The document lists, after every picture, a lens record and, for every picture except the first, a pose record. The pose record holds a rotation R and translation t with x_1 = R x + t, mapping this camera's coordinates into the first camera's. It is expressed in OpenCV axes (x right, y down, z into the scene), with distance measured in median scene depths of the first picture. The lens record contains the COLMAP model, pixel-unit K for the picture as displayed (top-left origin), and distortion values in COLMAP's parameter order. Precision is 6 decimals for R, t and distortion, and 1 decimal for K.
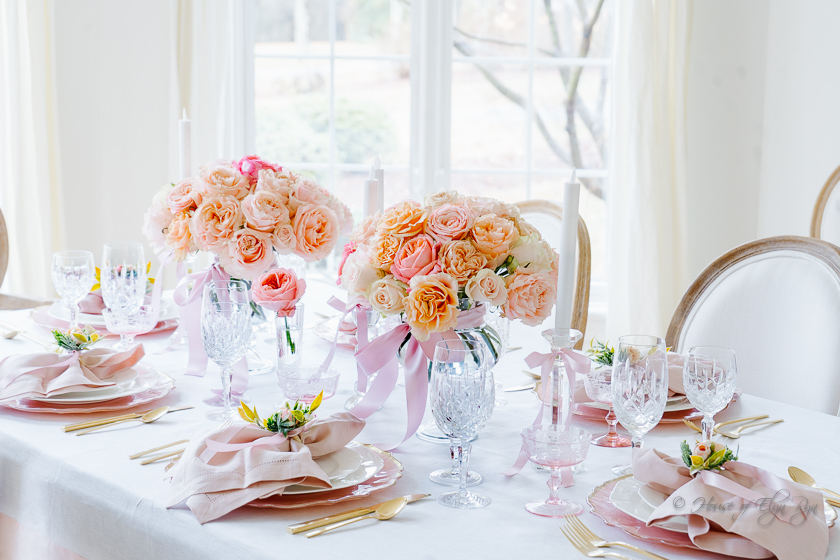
lens RADIAL K [[1739.9, 0, 420.0], [0, 1739.9, 280.0], [0, 0, 1]] dist [0.022160, -0.003135]
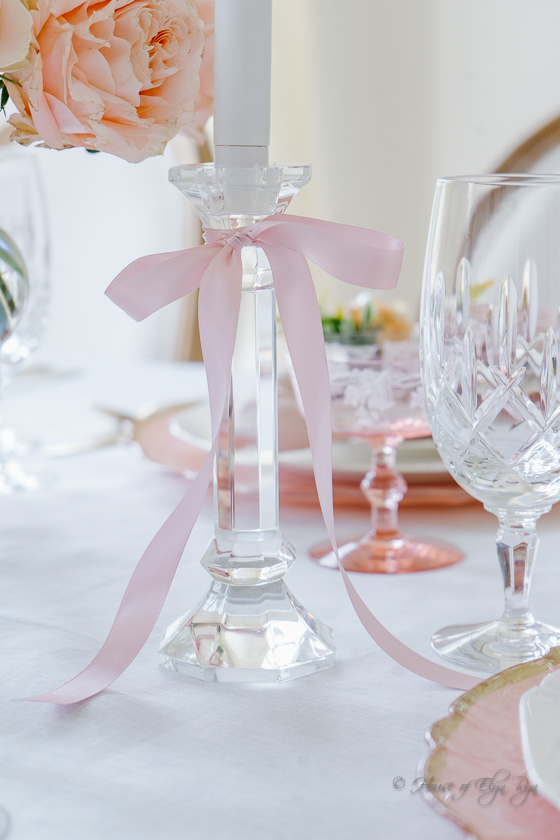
lens RADIAL K [[1739.9, 0, 280.0], [0, 1739.9, 420.0], [0, 0, 1]] dist [0.022160, -0.003135]
pose [[0.985574, -0.051142, 0.161335, 0.040959], [0.050118, 0.998689, 0.010417, 0.066334], [-0.161656, -0.002181, 0.986845, 0.720652]]
